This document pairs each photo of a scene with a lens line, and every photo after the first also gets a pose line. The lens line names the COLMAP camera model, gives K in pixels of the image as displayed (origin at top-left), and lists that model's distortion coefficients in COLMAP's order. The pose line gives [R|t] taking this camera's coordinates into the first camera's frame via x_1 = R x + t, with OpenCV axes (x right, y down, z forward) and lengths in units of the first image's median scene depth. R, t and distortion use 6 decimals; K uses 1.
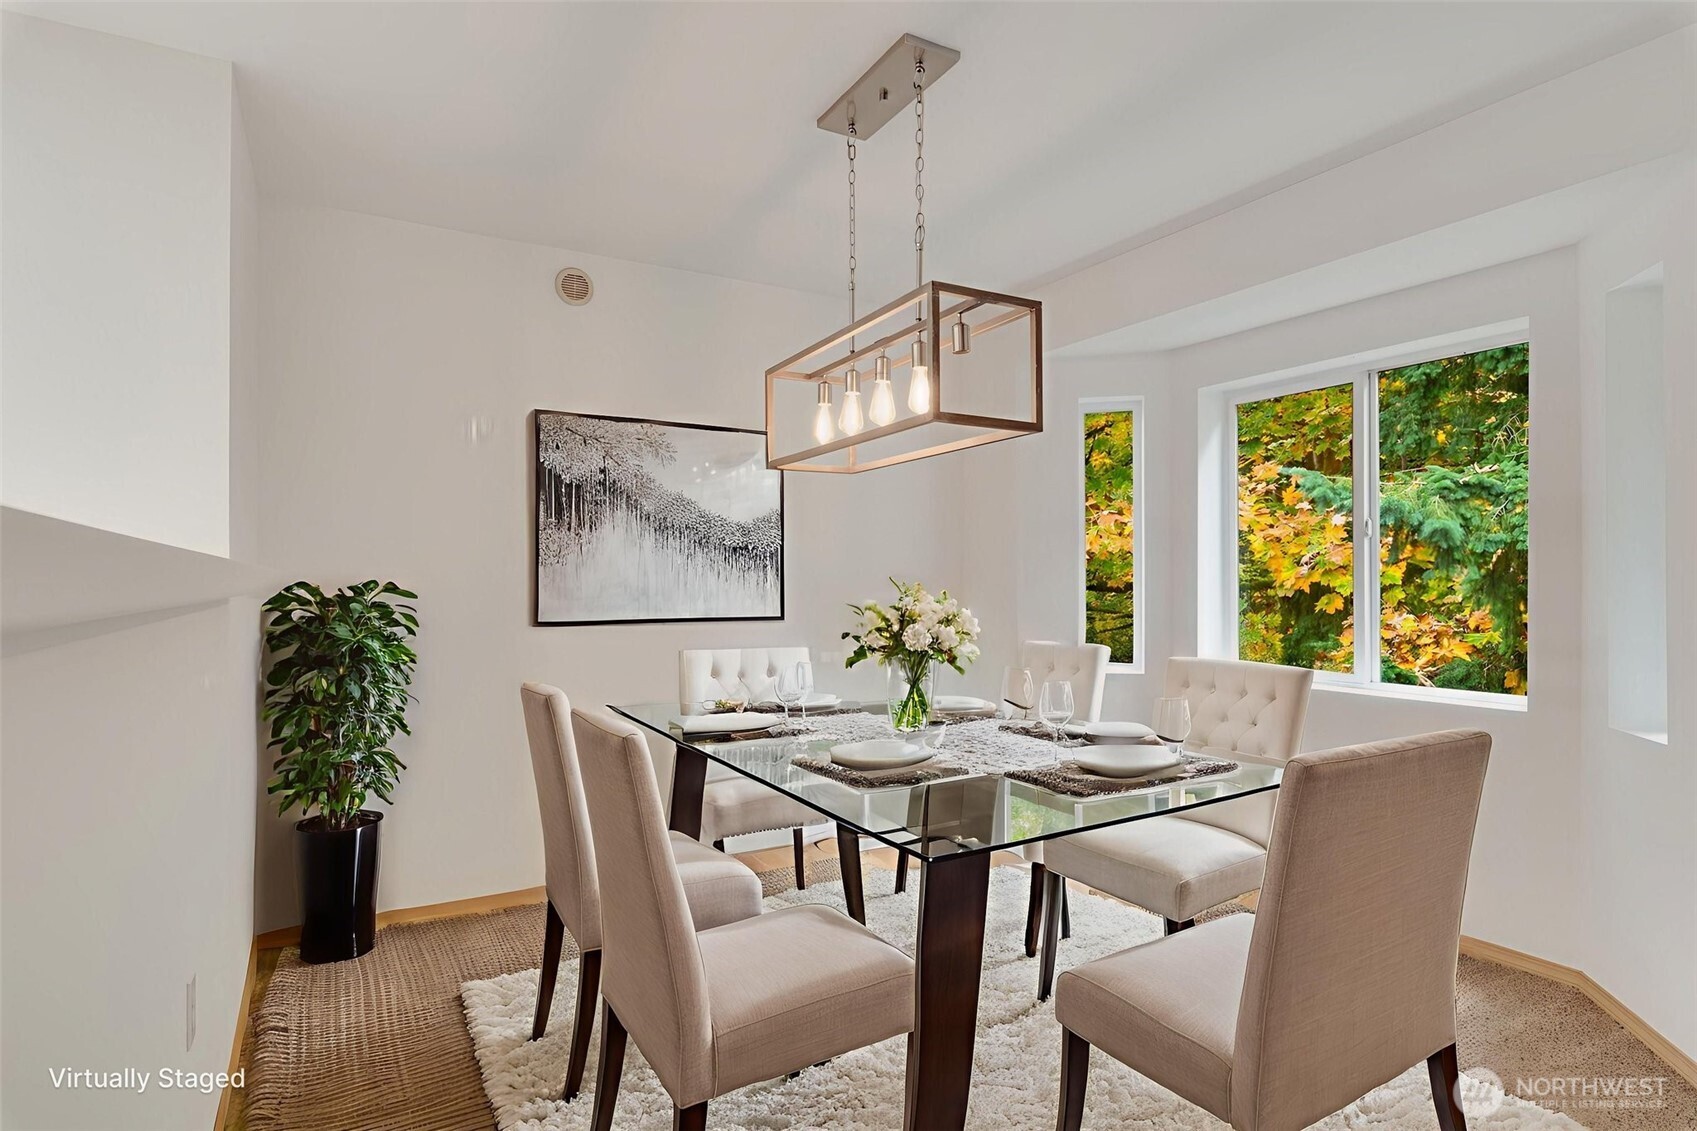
lens RADIAL K [[815.2, 0, 853.7], [0, 815.2, 566.4], [0, 0, 1]] dist [0.001592, -0.000701]
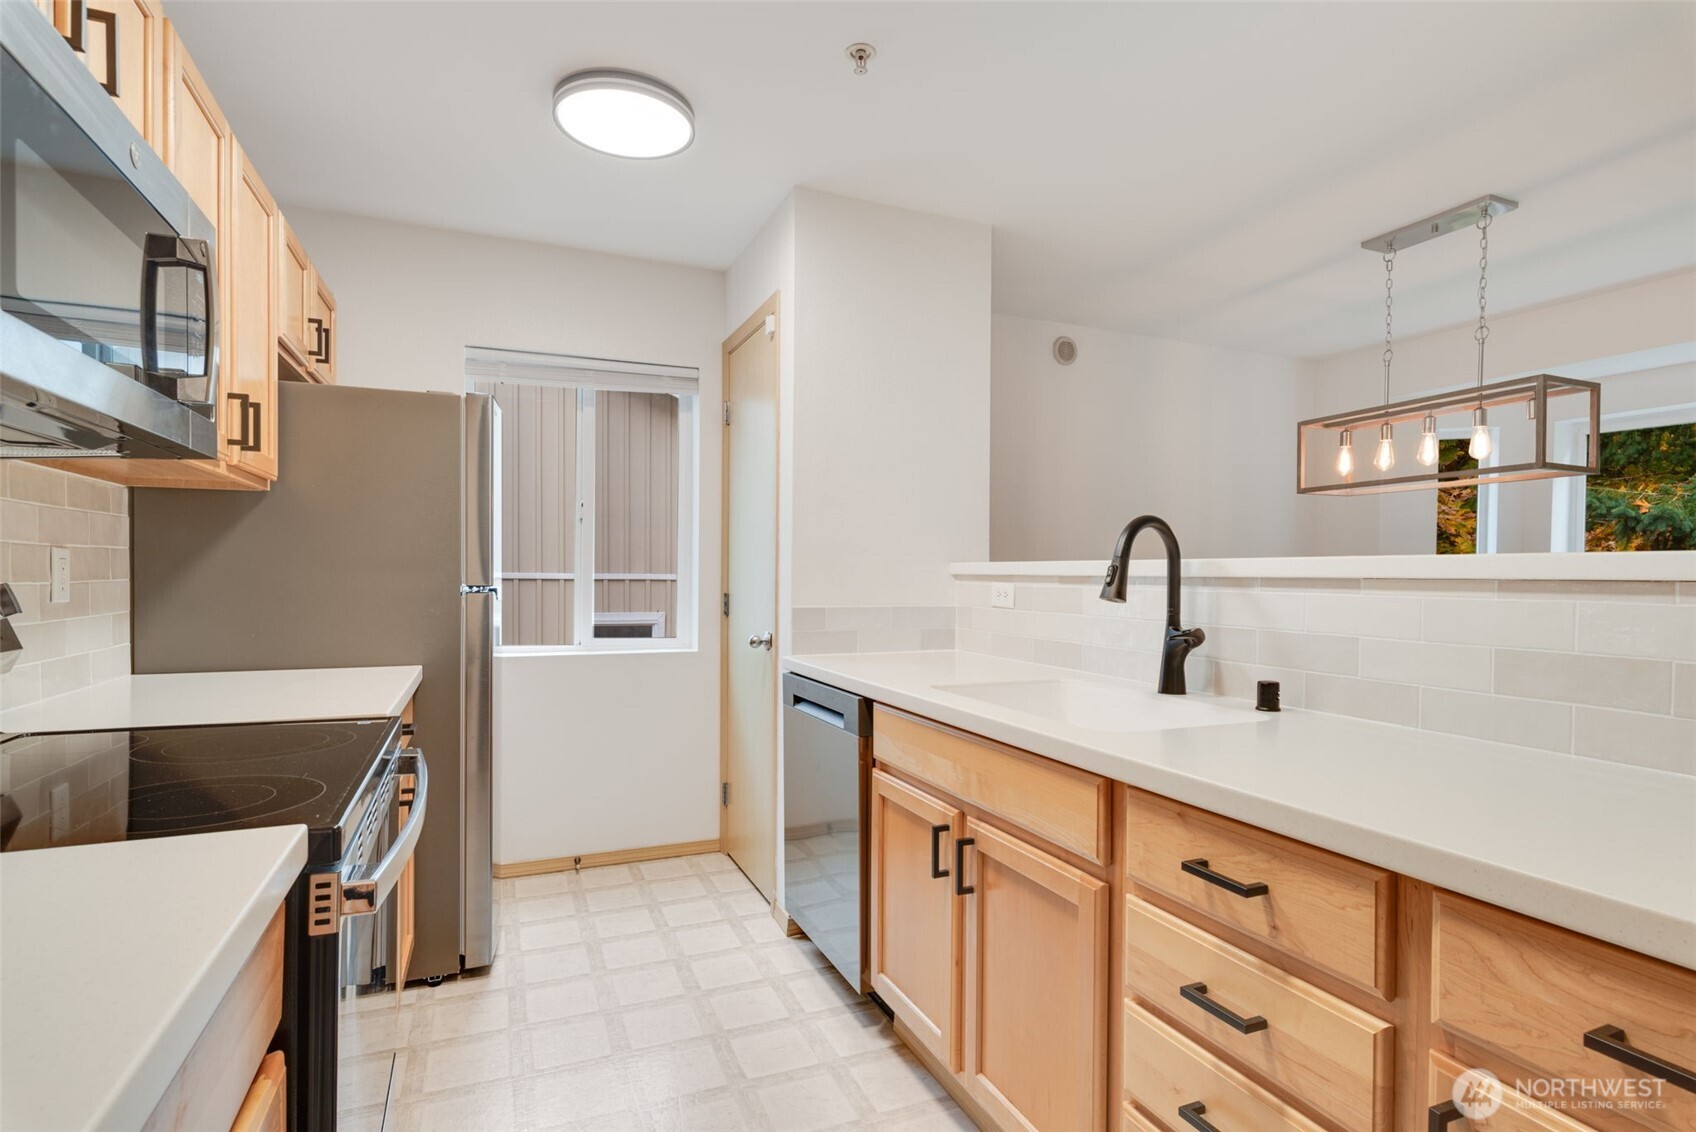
lens RADIAL K [[814.7, 0, 844.3], [0, 814.7, 570.6], [0, 0, 1]] dist [0.001592, -0.000701]
pose [[0.997060, 0.005531, -0.076424, -0.599056], [-0.005033, 0.999965, 0.006704, 0.003466], [0.076458, -0.006299, 0.997053, -0.333549]]
